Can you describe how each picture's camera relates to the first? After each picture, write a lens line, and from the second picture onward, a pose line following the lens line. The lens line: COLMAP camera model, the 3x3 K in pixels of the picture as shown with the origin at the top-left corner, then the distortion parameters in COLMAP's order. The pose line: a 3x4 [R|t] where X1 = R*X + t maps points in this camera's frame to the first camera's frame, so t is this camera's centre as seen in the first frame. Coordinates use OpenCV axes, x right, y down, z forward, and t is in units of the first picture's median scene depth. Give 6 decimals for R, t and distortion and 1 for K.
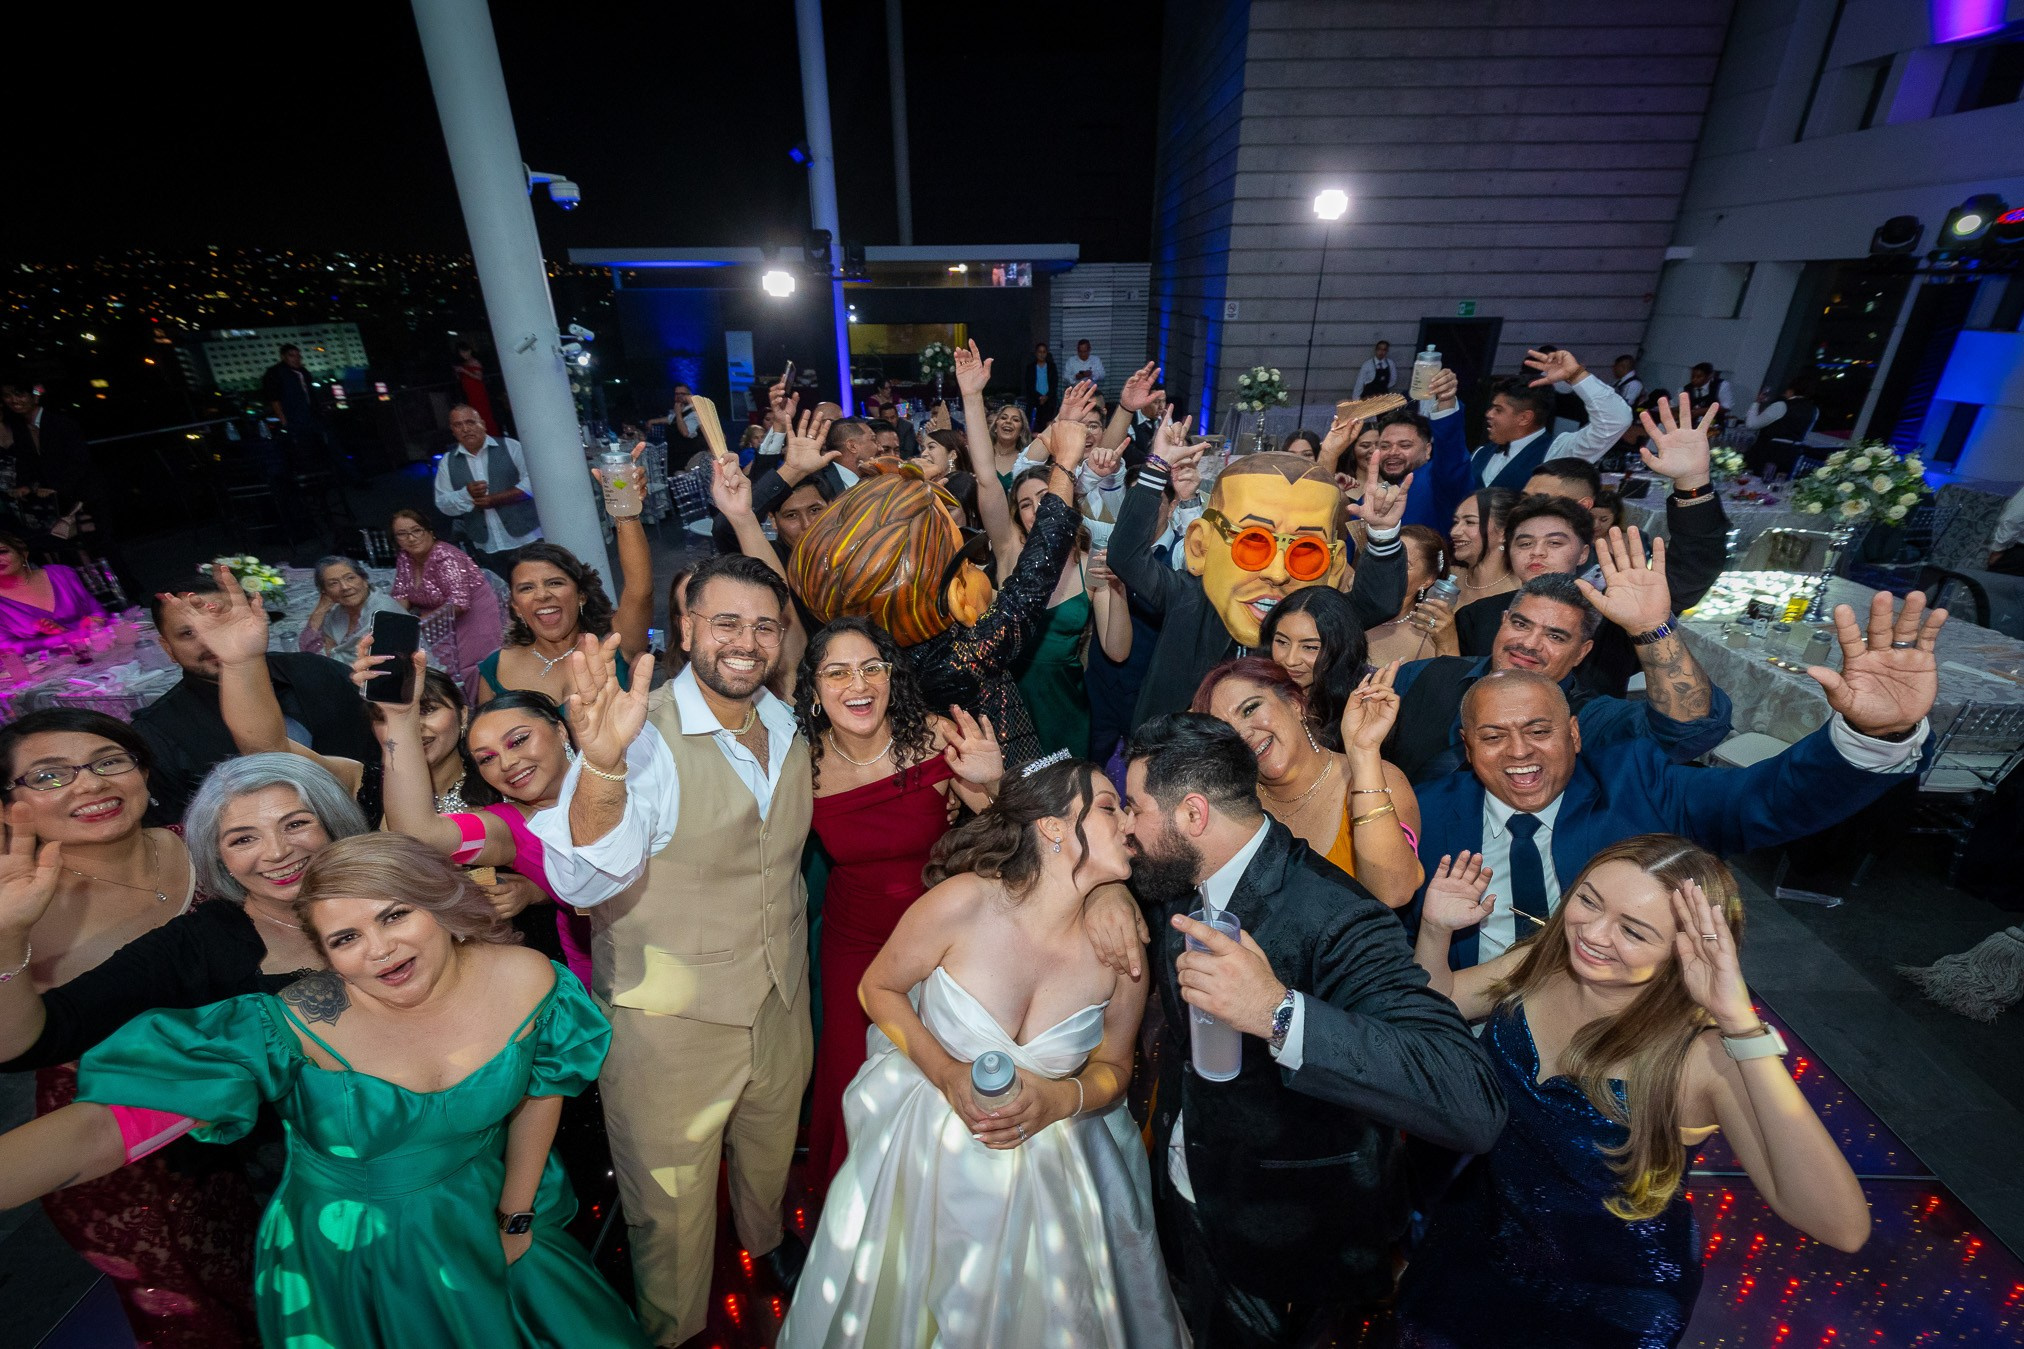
lens RADIAL K [[836.2, 0, 1010.7], [0, 836.2, 653.0], [0, 0, 1]] dist [-0.000663, 0.000405]
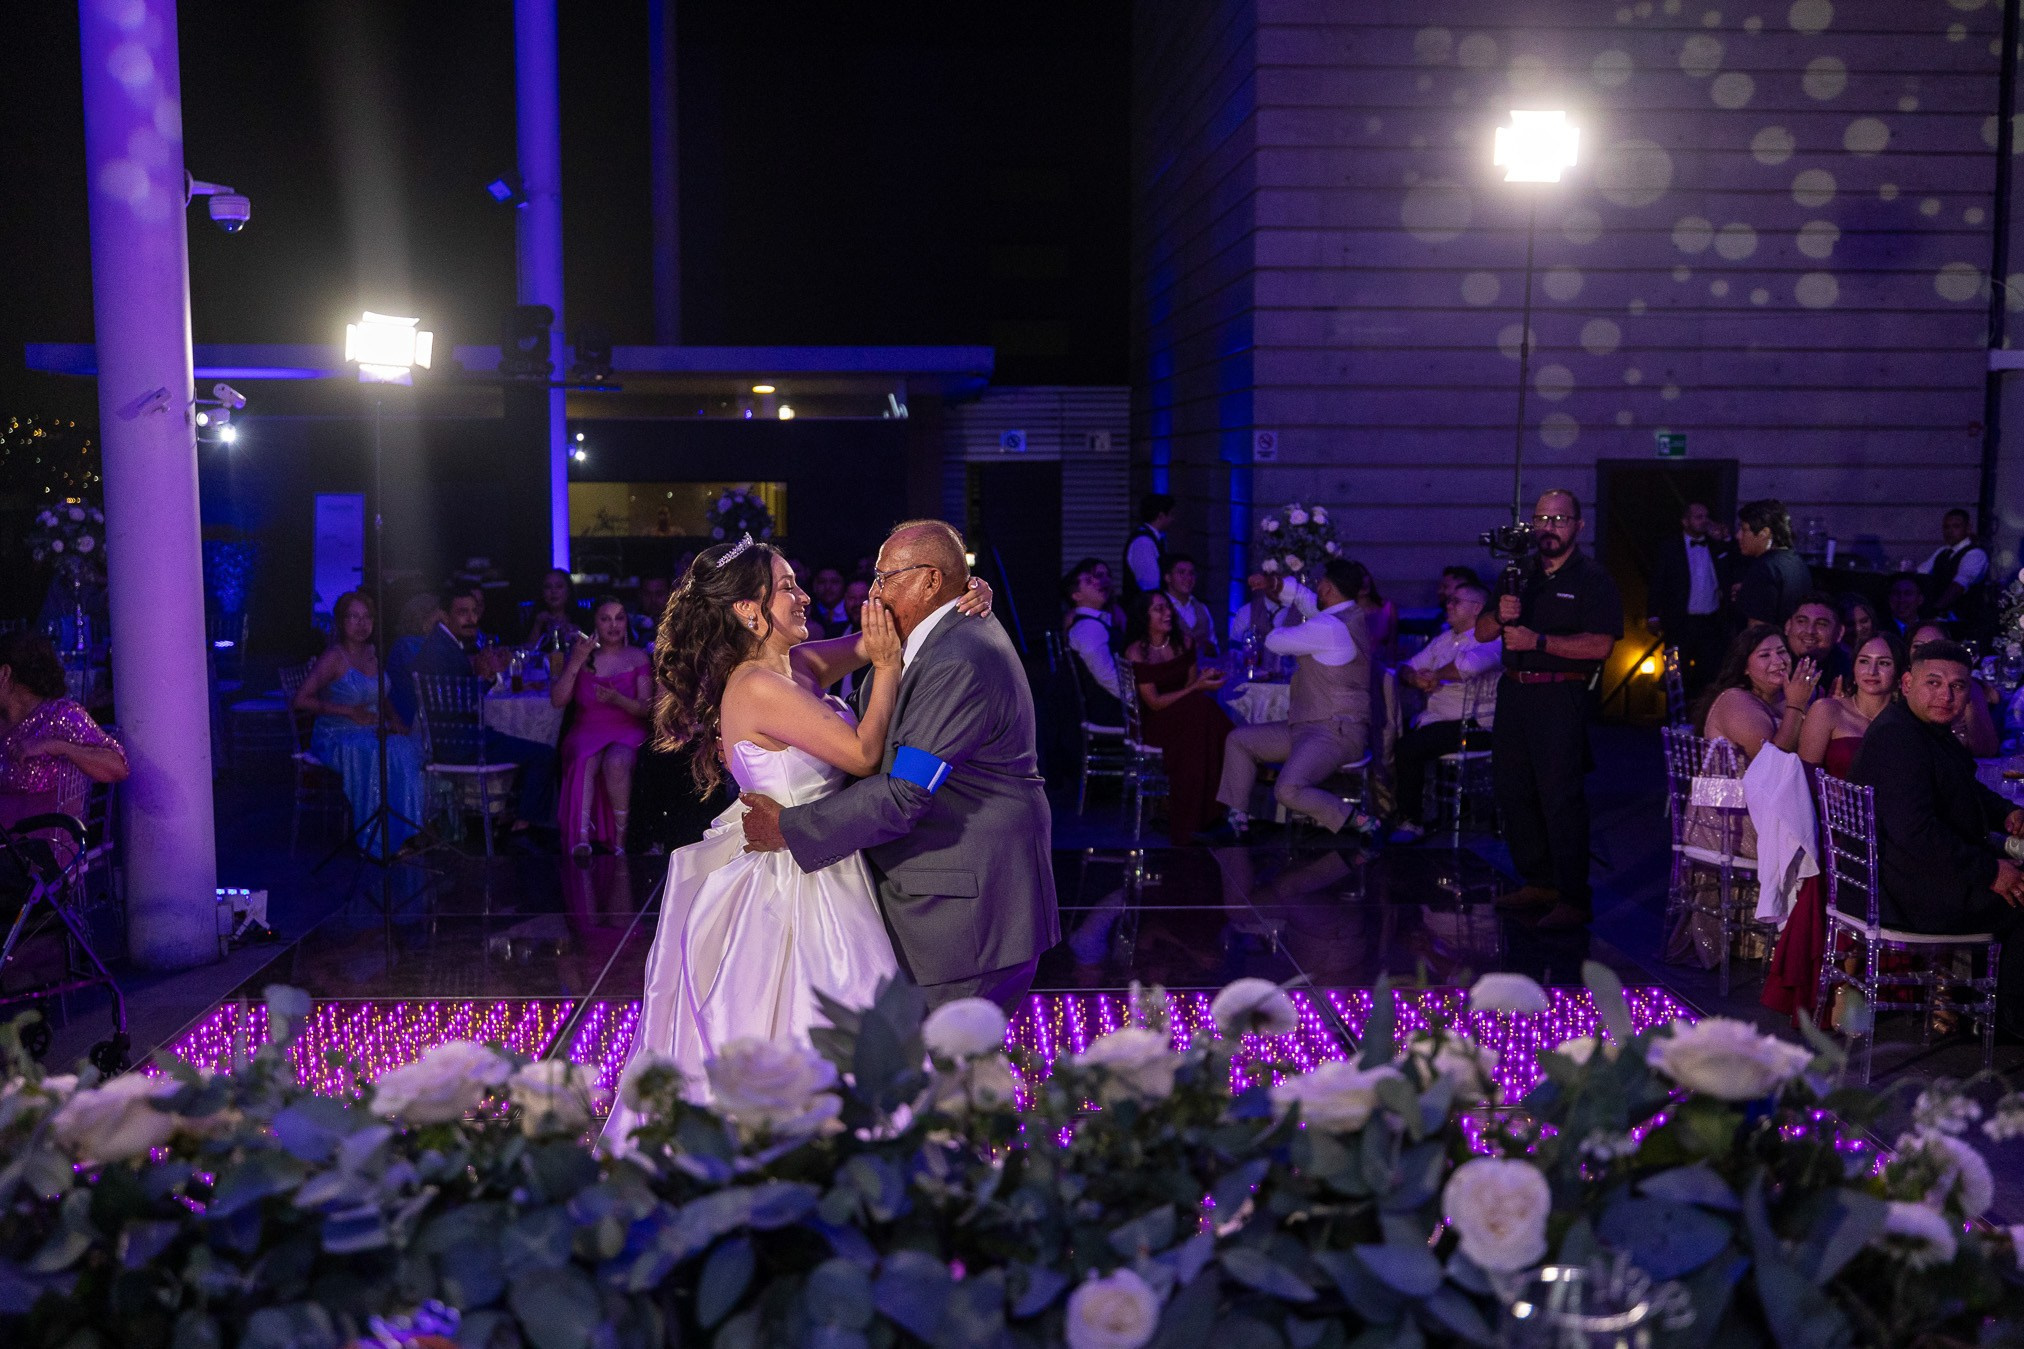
lens RADIAL K [[1845.9, 0, 1014.4], [0, 1845.9, 609.2], [0, 0, 1]] dist [0.004161, -0.007365]
pose [[0.996716, -0.004489, 0.080851, -0.004381], [0.030247, 0.946829, -0.320311, 0.085333], [-0.075114, 0.321705, 0.943856, -0.120565]]
